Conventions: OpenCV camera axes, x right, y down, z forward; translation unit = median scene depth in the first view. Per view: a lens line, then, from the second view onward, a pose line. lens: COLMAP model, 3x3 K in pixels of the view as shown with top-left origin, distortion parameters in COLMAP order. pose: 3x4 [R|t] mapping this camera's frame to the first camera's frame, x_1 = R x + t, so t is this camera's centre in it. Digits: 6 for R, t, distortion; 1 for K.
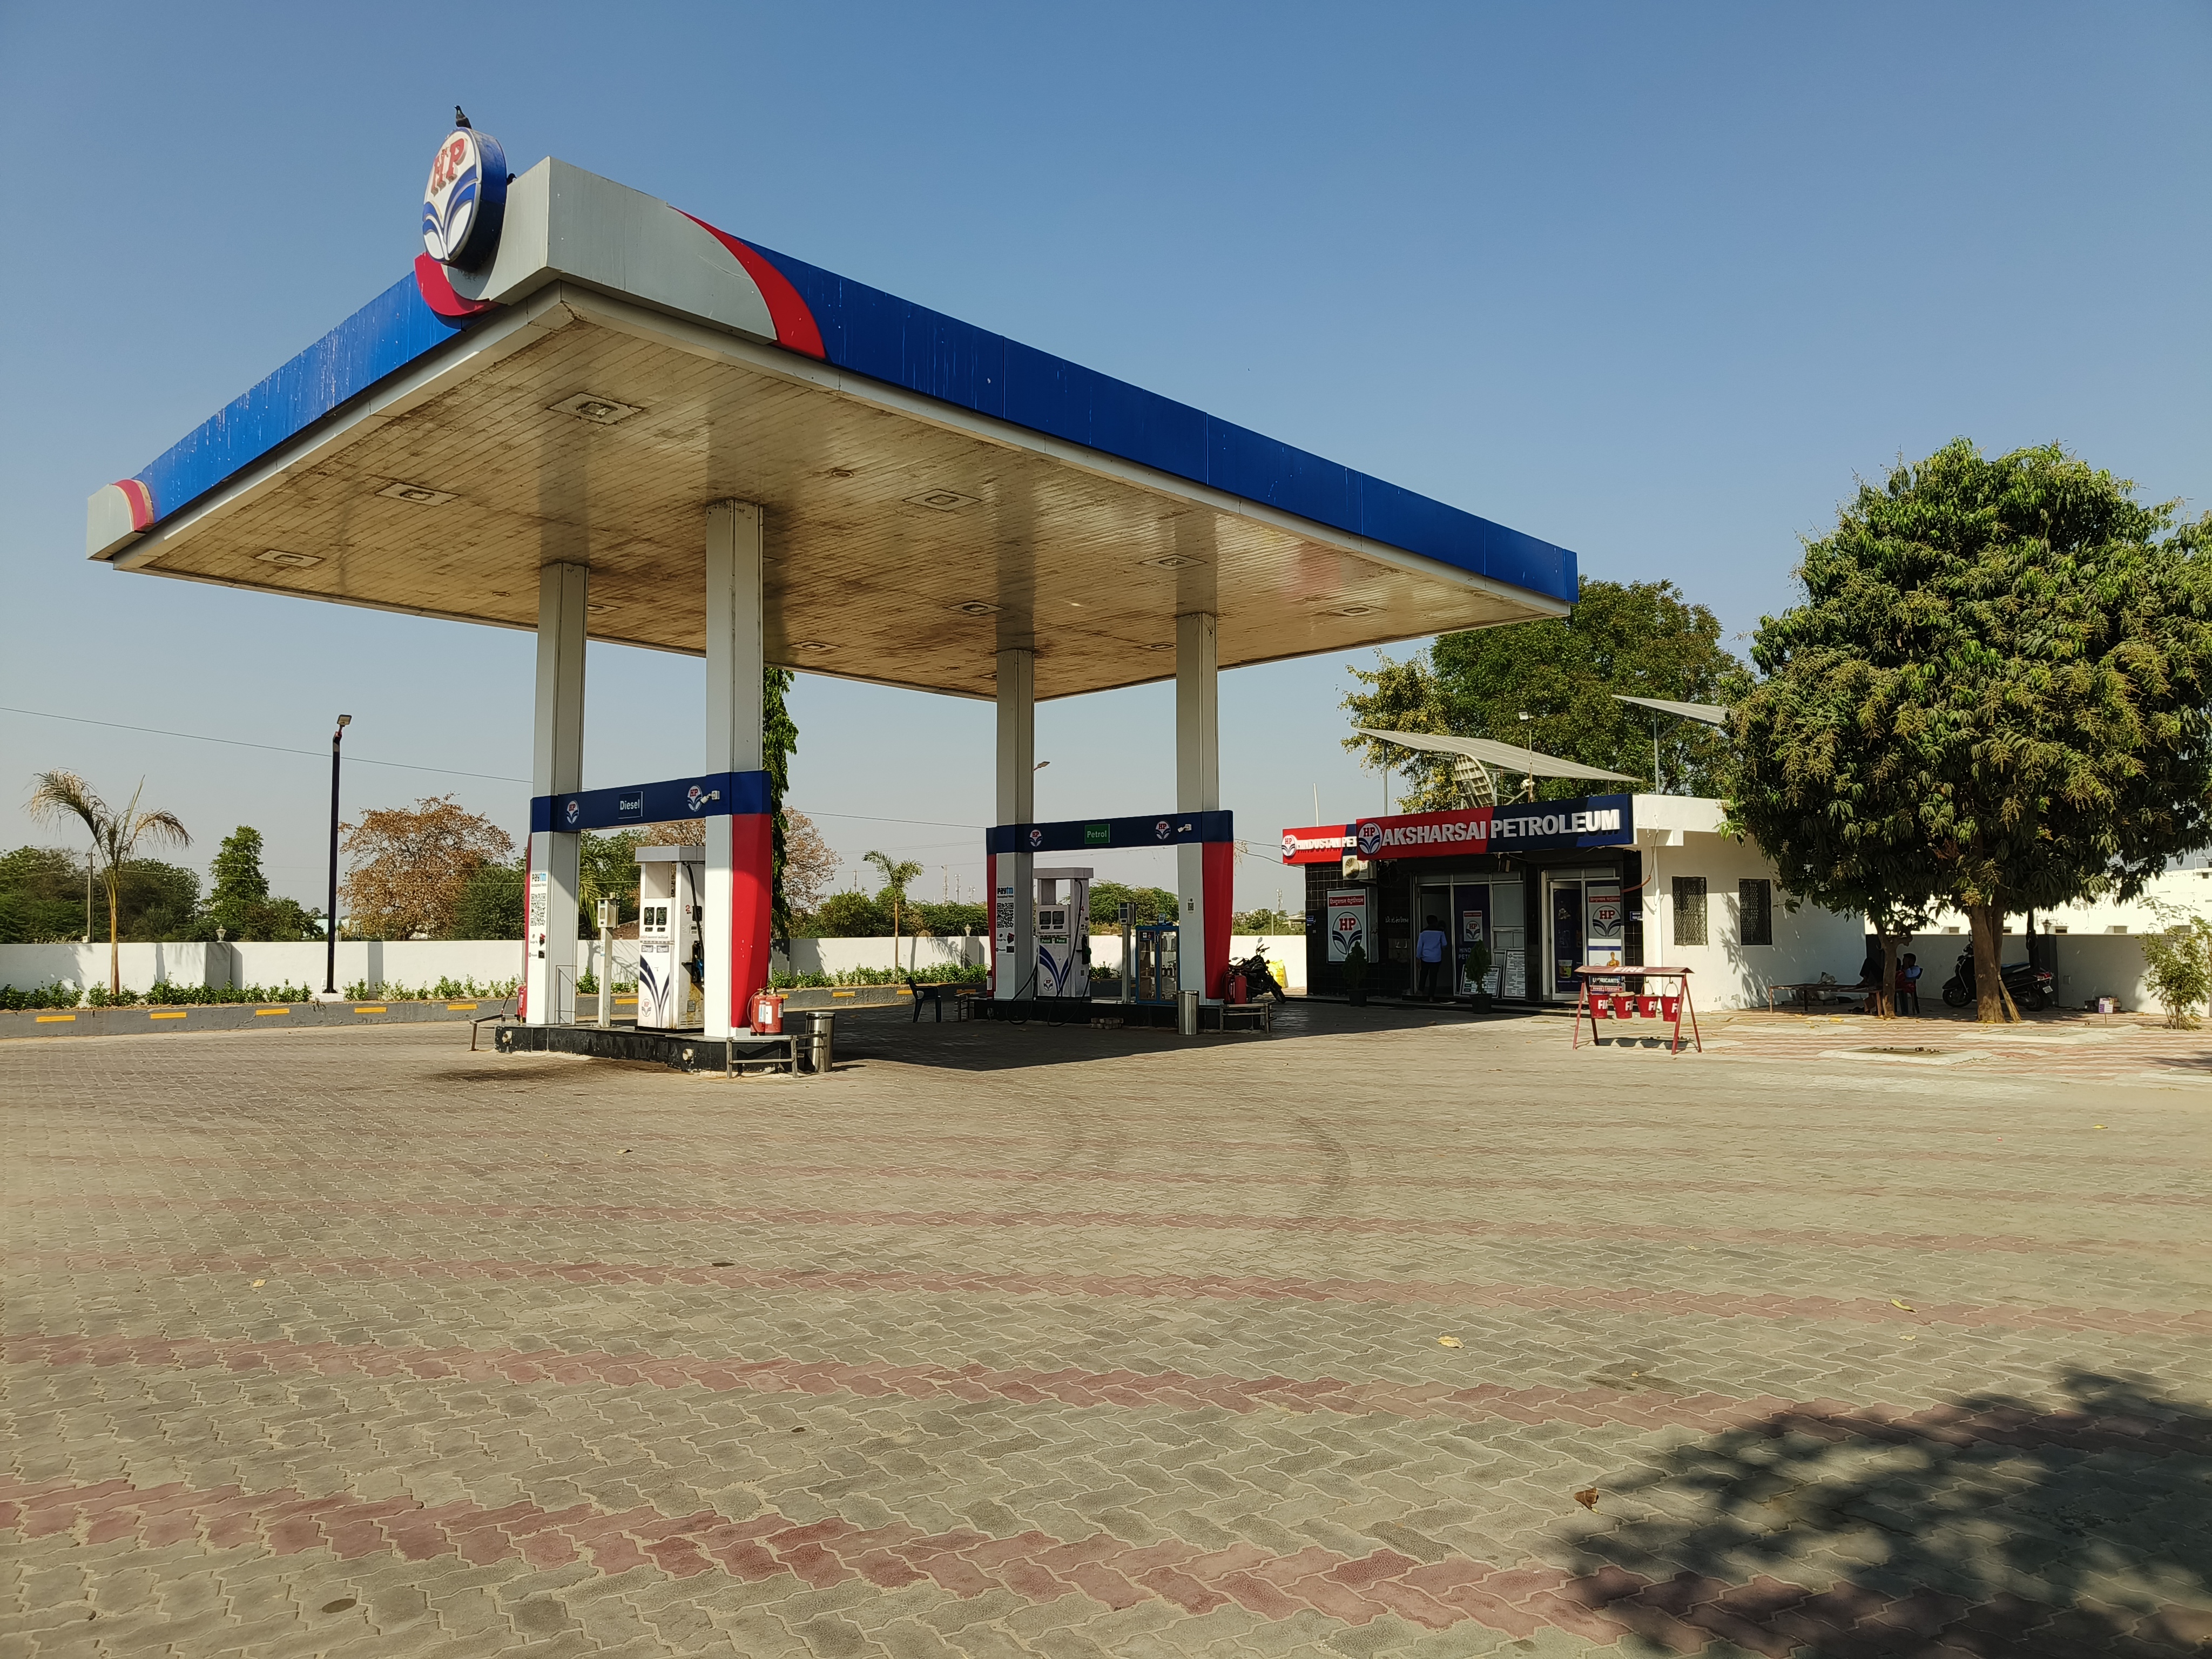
lens RADIAL K [[1548.4, 0, 1106.0], [0, 1548.4, 829.5], [0, 0, 1]] dist [0.021830, -0.000908]
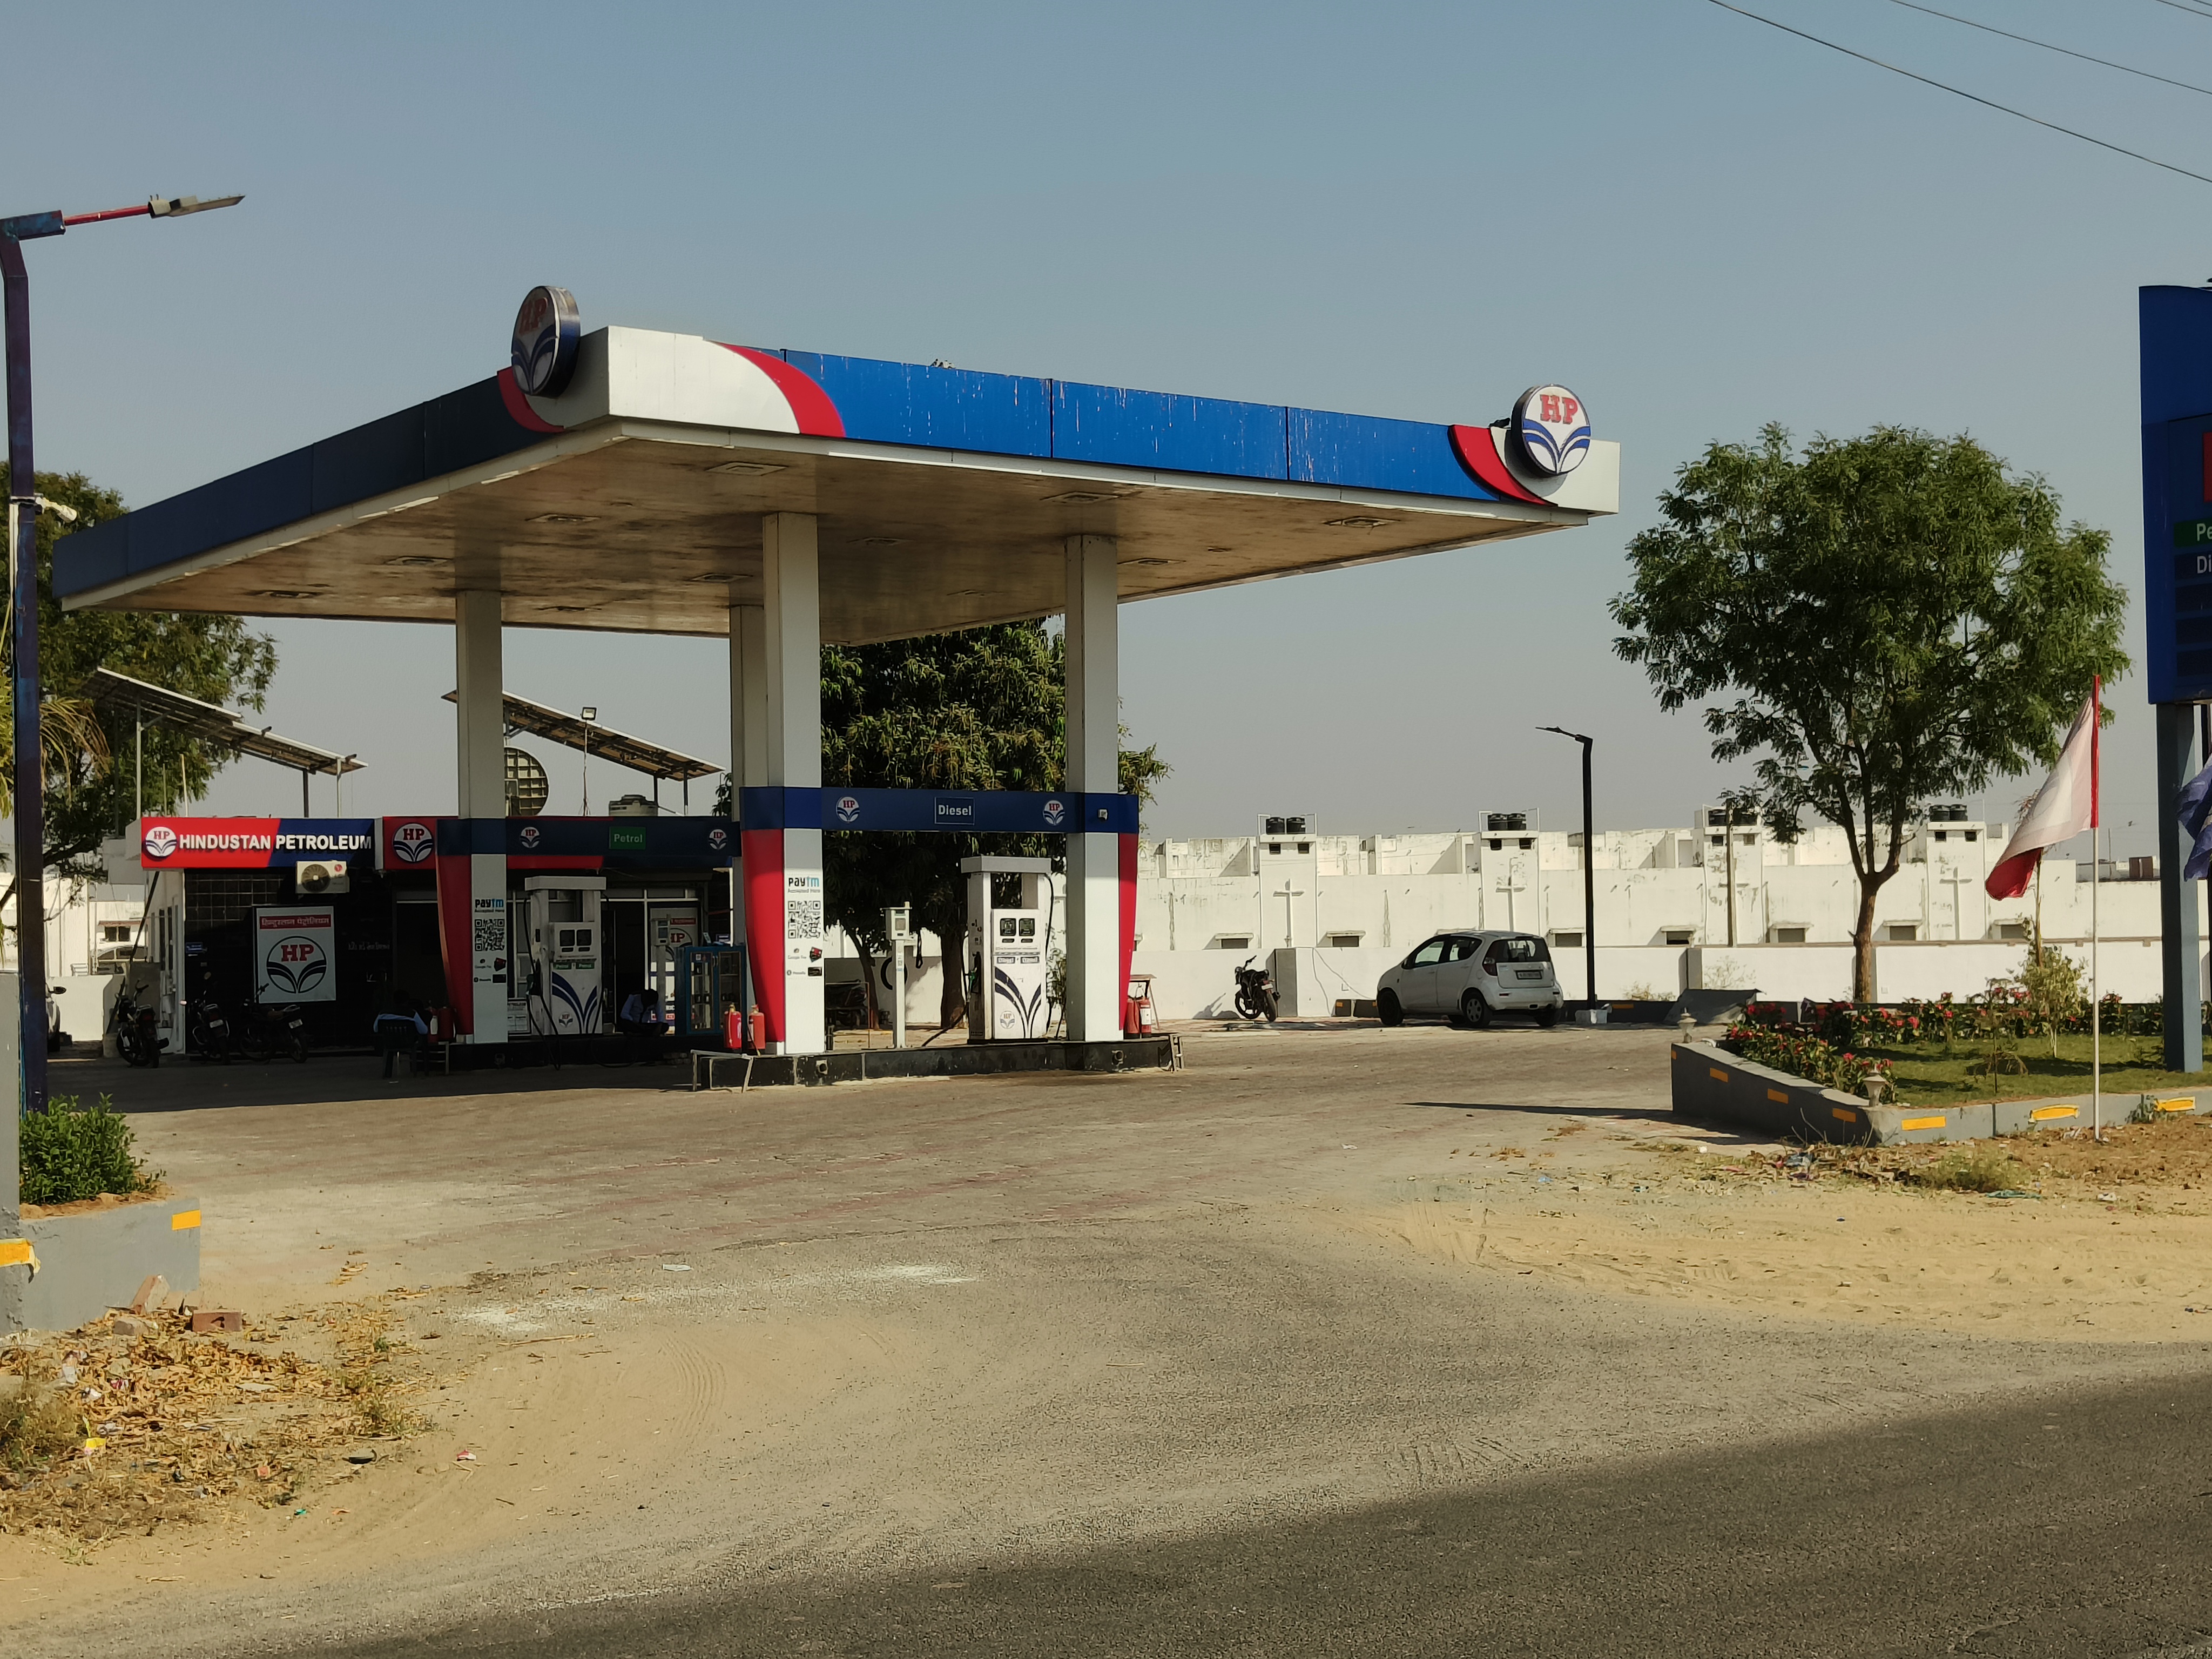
lens RADIAL K [[3193.6, 0, 1106.0], [0, 3193.6, 829.5], [0, 0, 1]] dist [0.115496, -0.048913]
pose [[0.173661, 0.039238, 0.984024, -1.662526], [-0.047739, 0.998367, -0.031385, 0.039578], [-0.983648, -0.041526, 0.175250, 0.424330]]
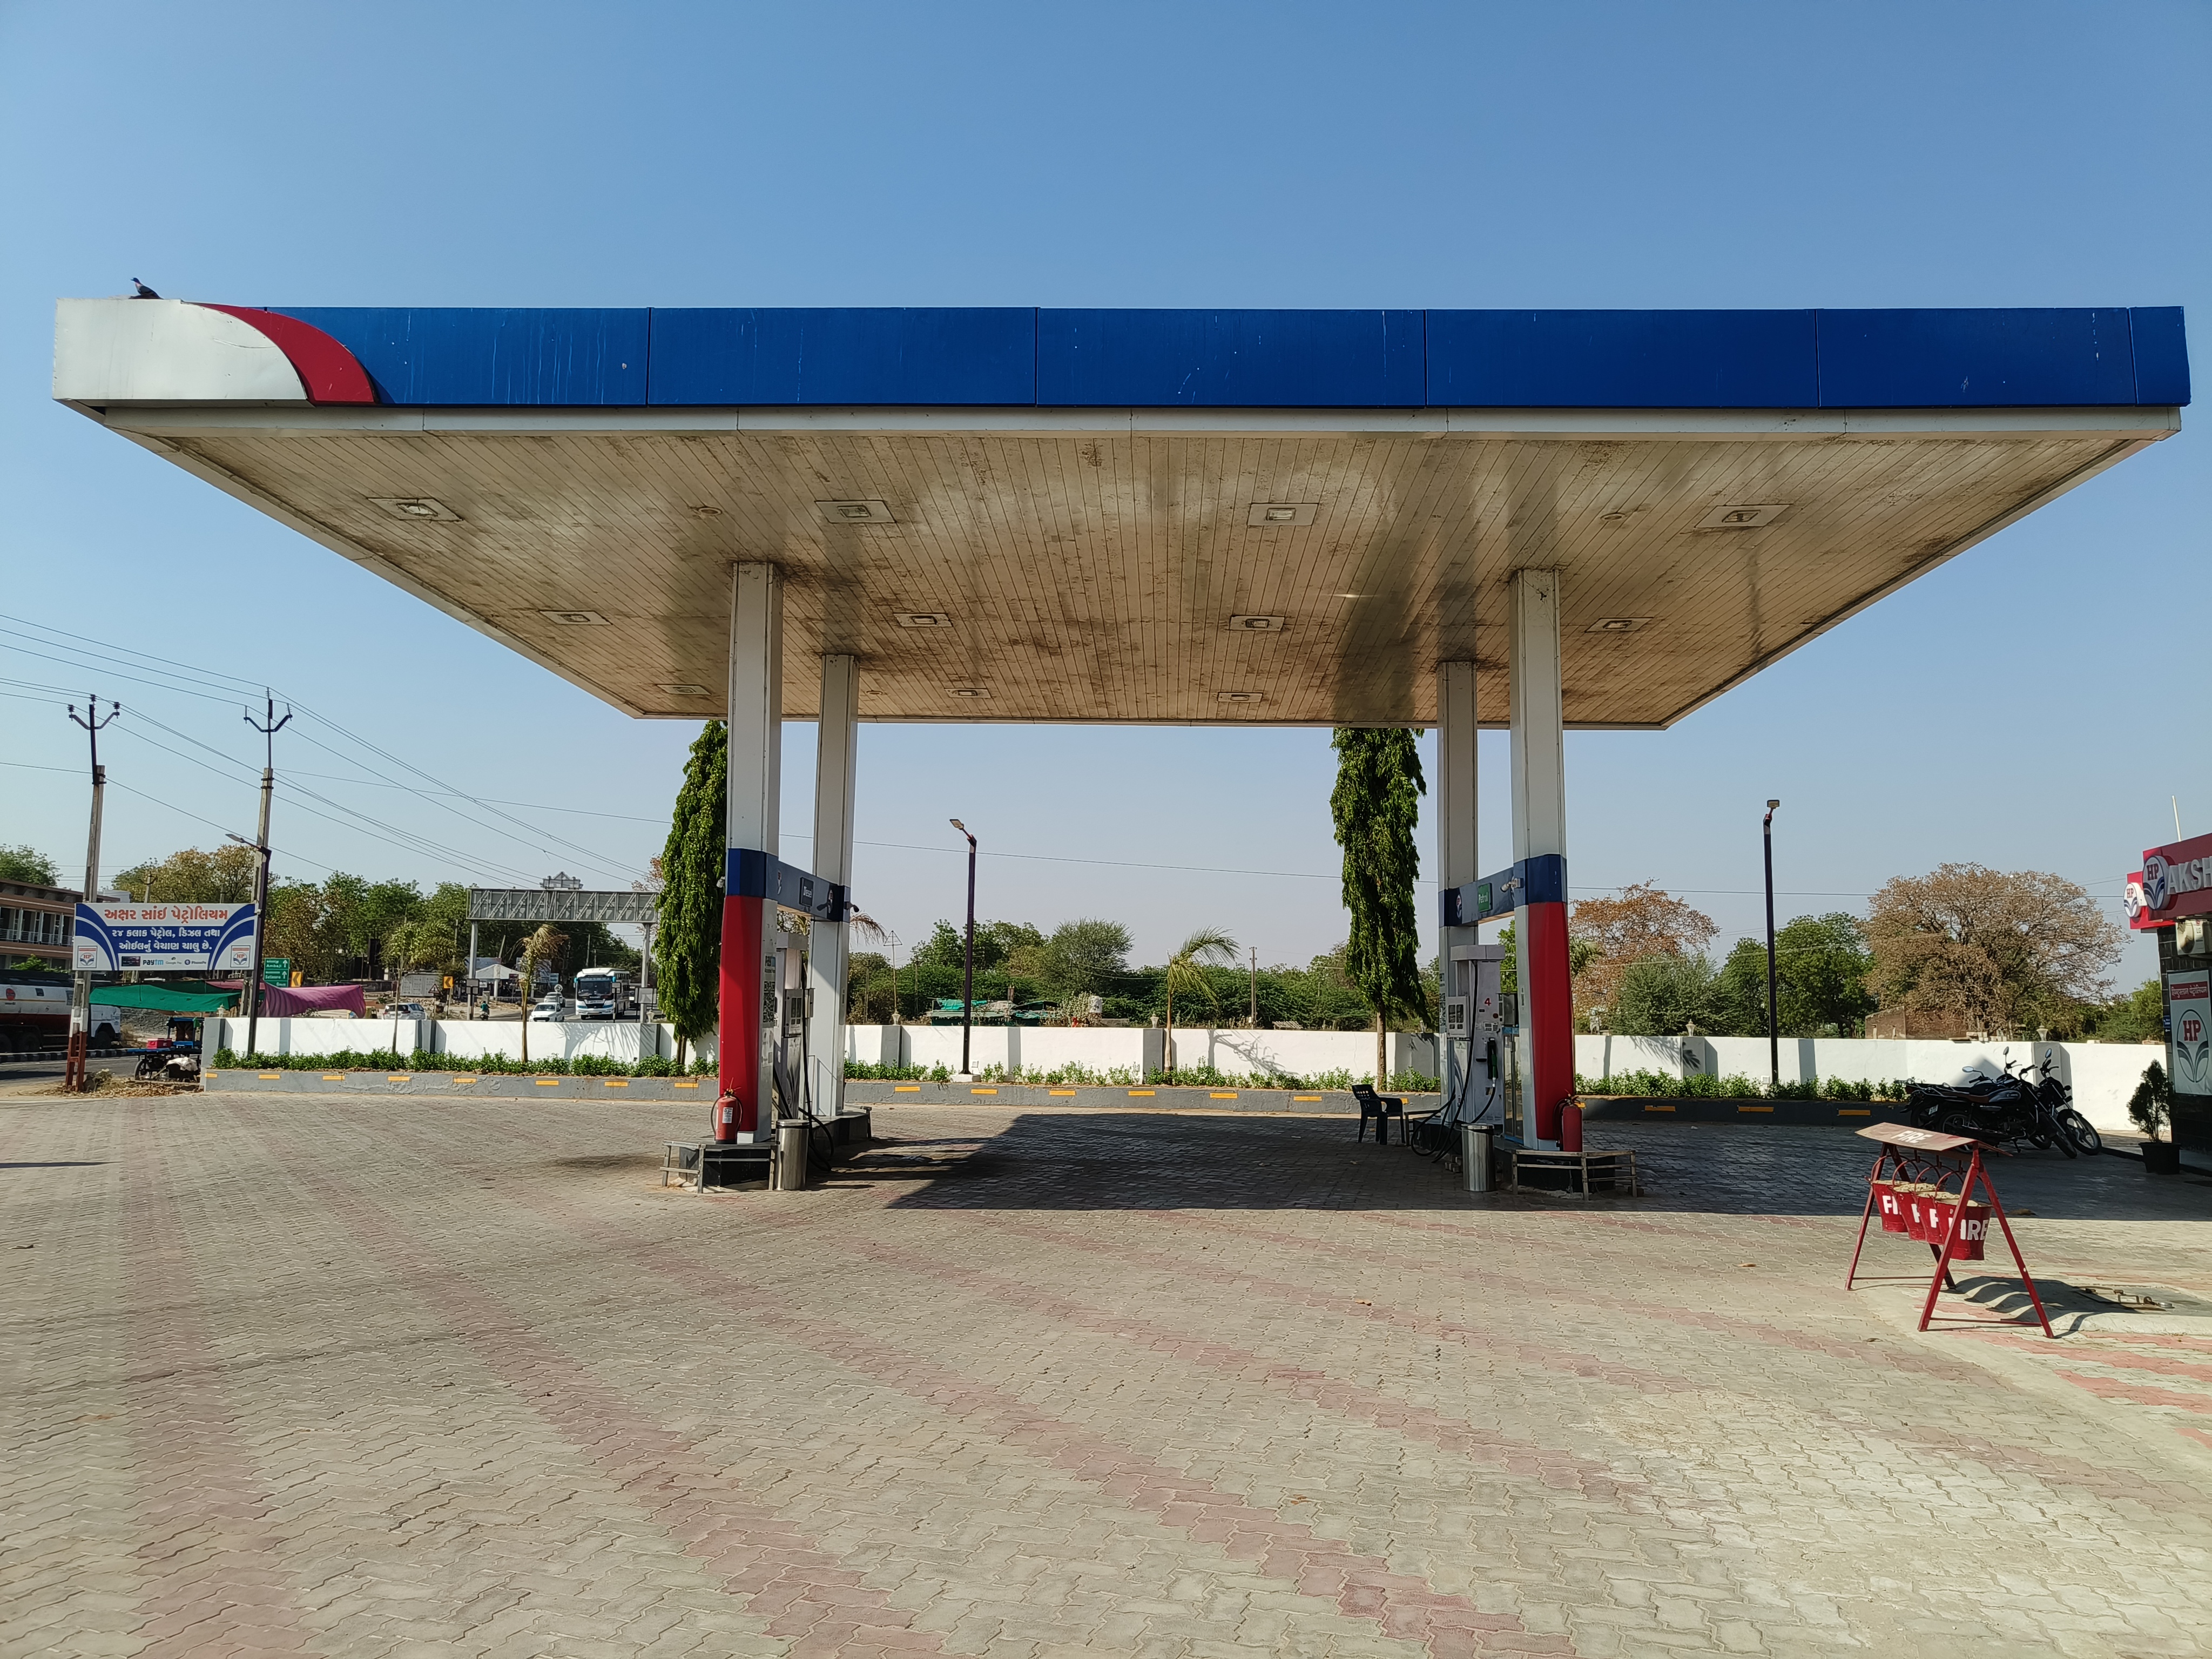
lens RADIAL K [[1586.4, 0, 1106.3], [0, 1586.4, 883.0], [0, 0, 1]] dist [0.022561, 0.000285]
pose [[0.660459, -0.050335, -0.749173, 0.446298], [0.034193, 0.998732, -0.036959, 0.018623], [0.750083, -0.001207, 0.661342, 0.384777]]
